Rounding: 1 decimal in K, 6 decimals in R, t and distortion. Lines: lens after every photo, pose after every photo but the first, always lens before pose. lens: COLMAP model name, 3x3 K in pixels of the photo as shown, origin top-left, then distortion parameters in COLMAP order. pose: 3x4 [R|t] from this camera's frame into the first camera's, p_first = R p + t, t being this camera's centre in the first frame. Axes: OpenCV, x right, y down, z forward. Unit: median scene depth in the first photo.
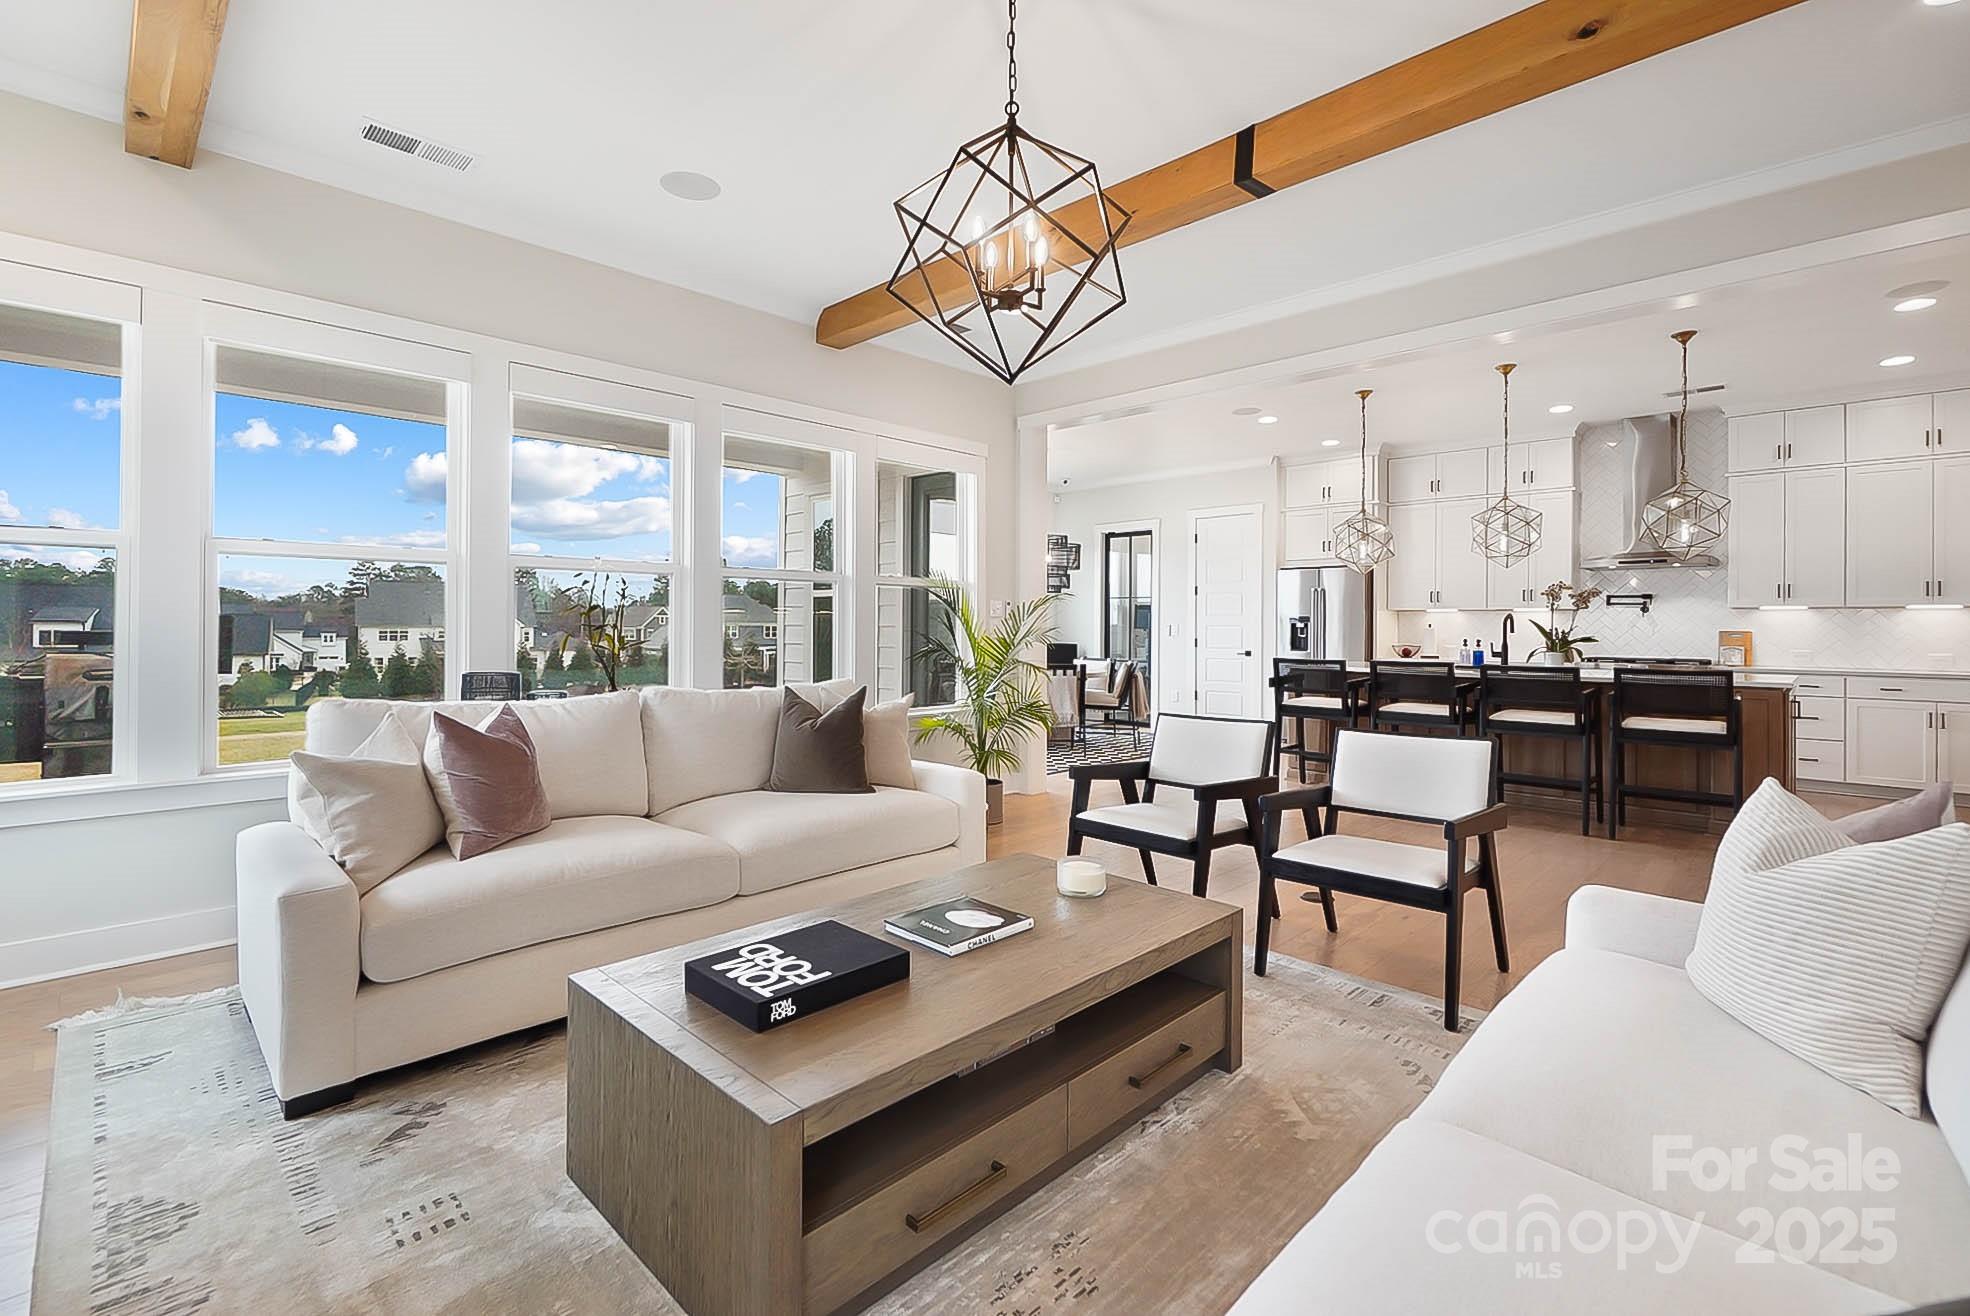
lens RADIAL K [[910.3, 0, 977.0], [0, 910.3, 623.3], [0, 0, 1]] dist [-0.003467, -0.000653]
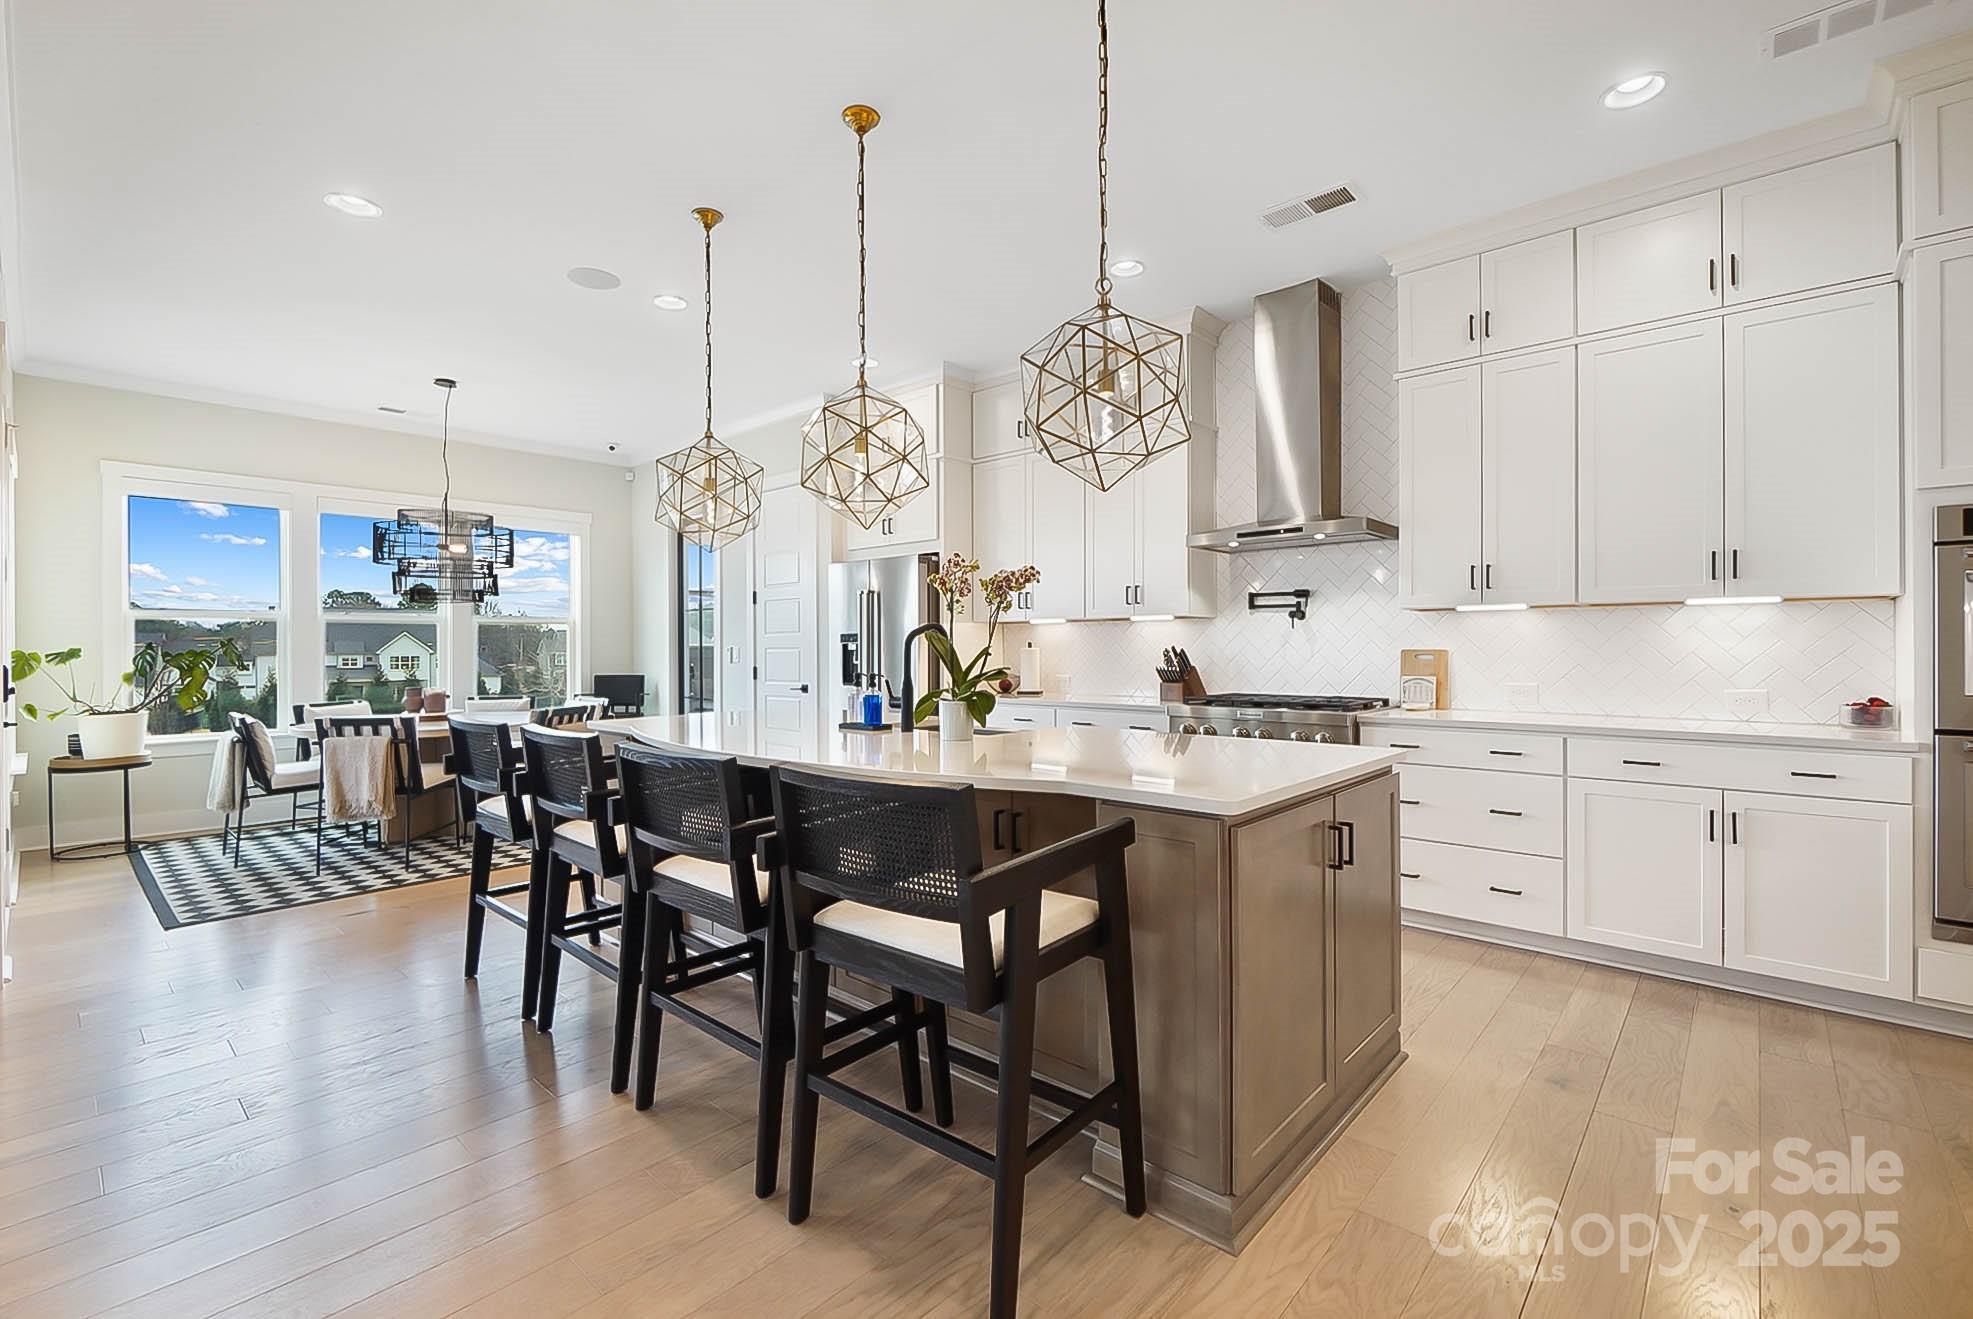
lens RADIAL K [[869.9, 0, 997.5], [0, 869.9, 650.3], [0, 0, 1]] dist [-0.001877, -0.000277]
pose [[0.999269, -0.011771, 0.036377, 0.501629], [0.011492, 0.999903, 0.007884, 0.001396], [-0.036466, -0.007460, 0.999307, 0.418213]]
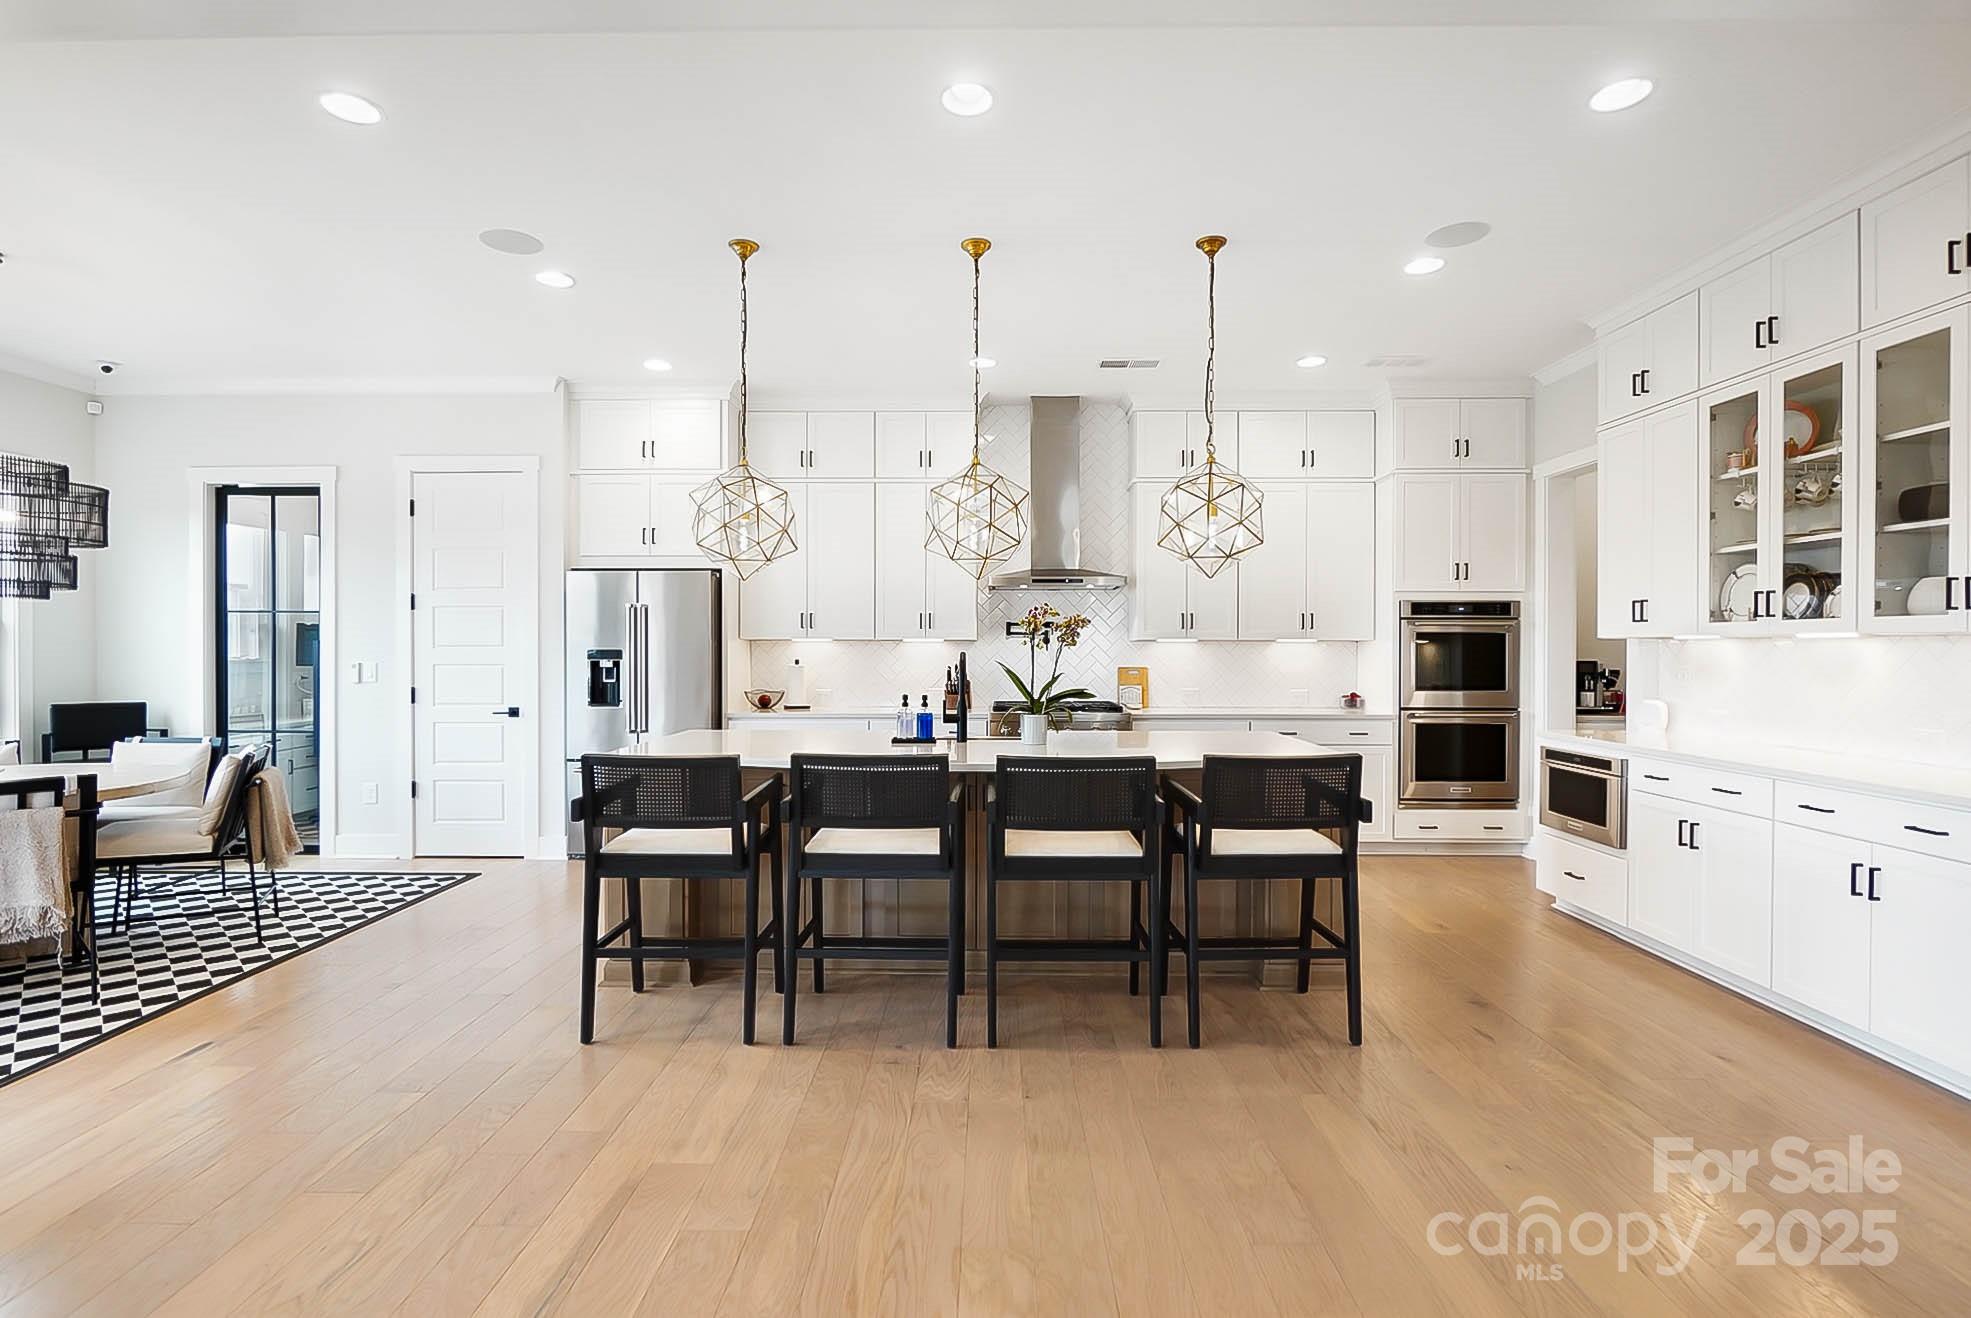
lens RADIAL K [[929.8, 0, 992.6], [0, 929.8, 653.3], [0, 0, 1]] dist [-0.001481, -0.000435]
pose [[0.716768, -0.010324, 0.697236, 0.124216], [-0.000375, 0.999885, 0.015191, -0.016190], [-0.697312, -0.011150, 0.716681, 0.432893]]
